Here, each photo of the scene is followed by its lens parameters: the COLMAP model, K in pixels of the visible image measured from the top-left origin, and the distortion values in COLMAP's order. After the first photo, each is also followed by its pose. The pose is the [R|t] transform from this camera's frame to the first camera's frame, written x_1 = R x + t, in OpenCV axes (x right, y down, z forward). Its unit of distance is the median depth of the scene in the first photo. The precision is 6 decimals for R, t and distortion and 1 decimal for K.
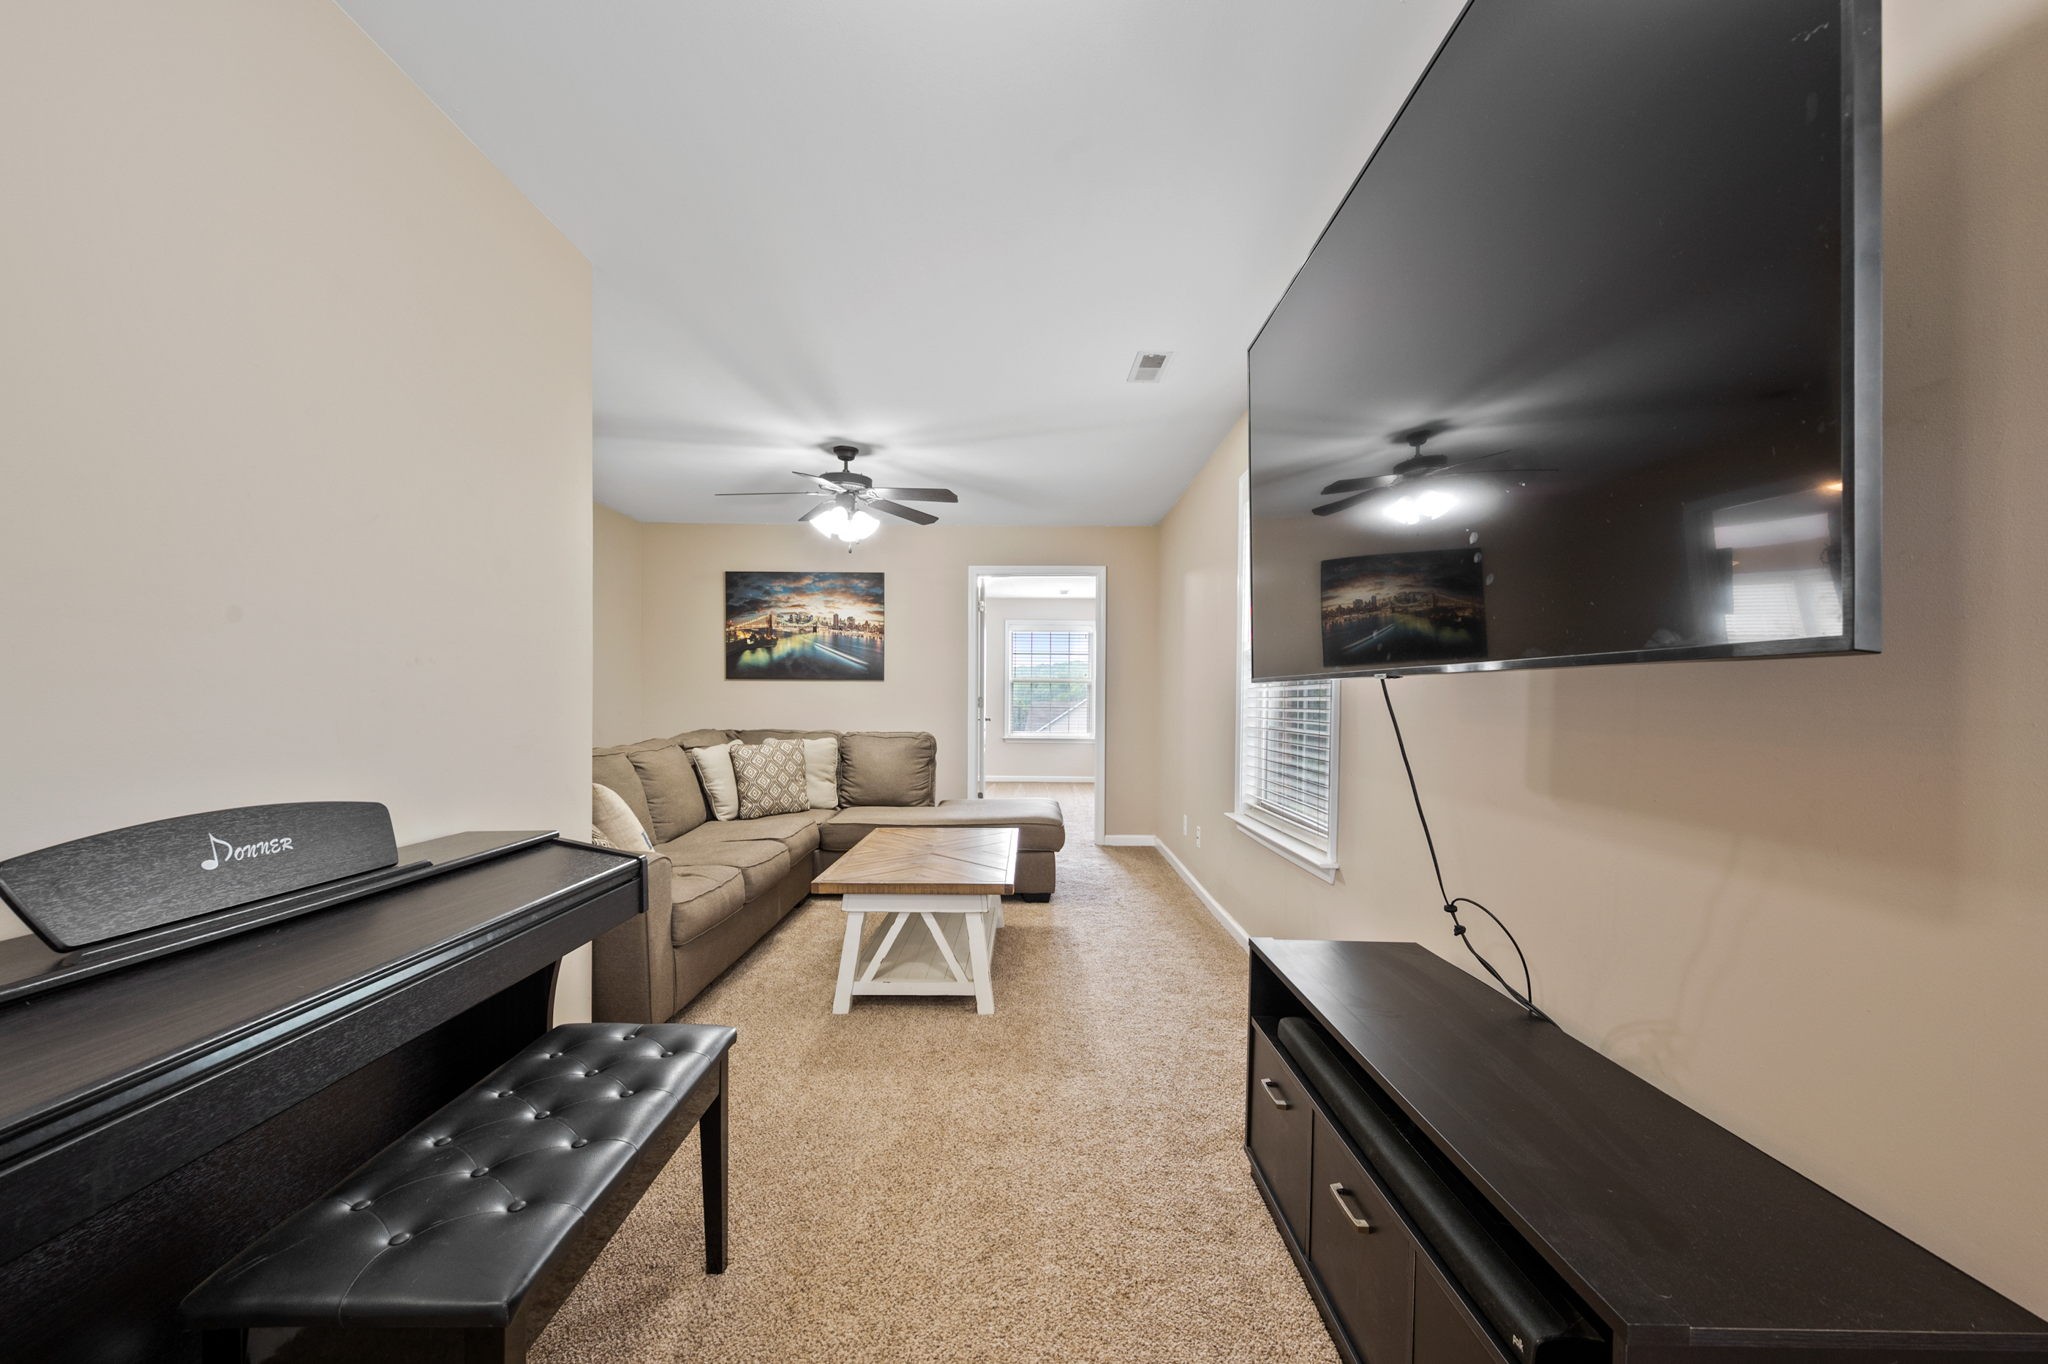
lens RADIAL K [[797.9, 0, 1023.1], [0, 797.9, 715.7], [0, 0, 1]] dist [0.001564, 0.000200]
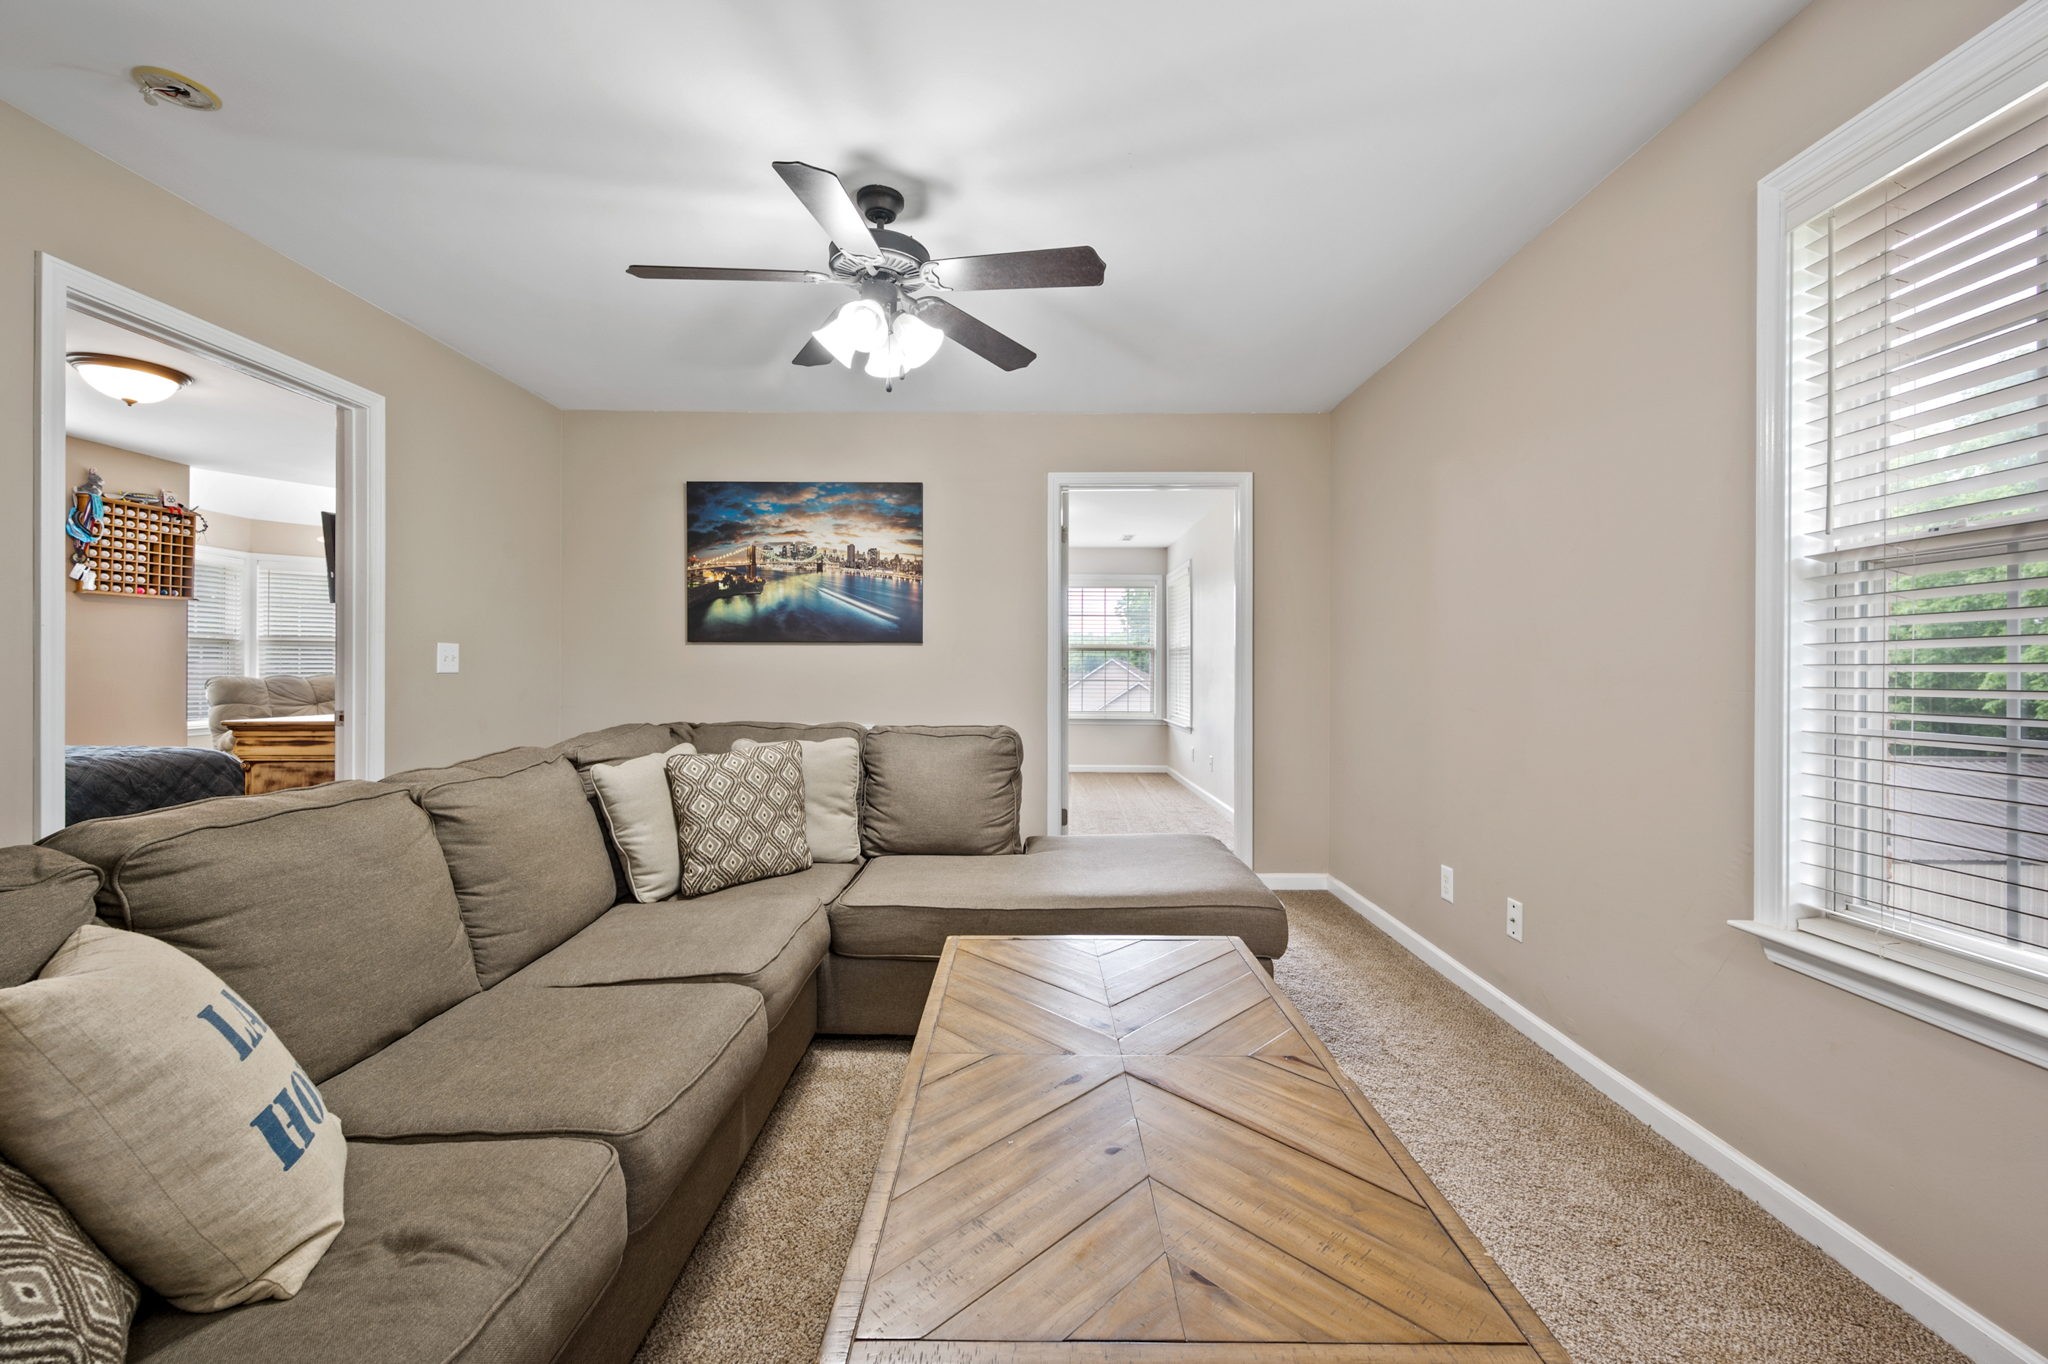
lens RADIAL K [[797.9, 0, 1015.1], [0, 797.9, 675.2], [0, 0, 1]] dist [0.001564, 0.000200]
pose [[0.999915, -0.003367, -0.012605, -0.108738], [0.003167, 0.999869, -0.015845, -0.008283], [0.012657, 0.015804, 0.999795, 0.408594]]
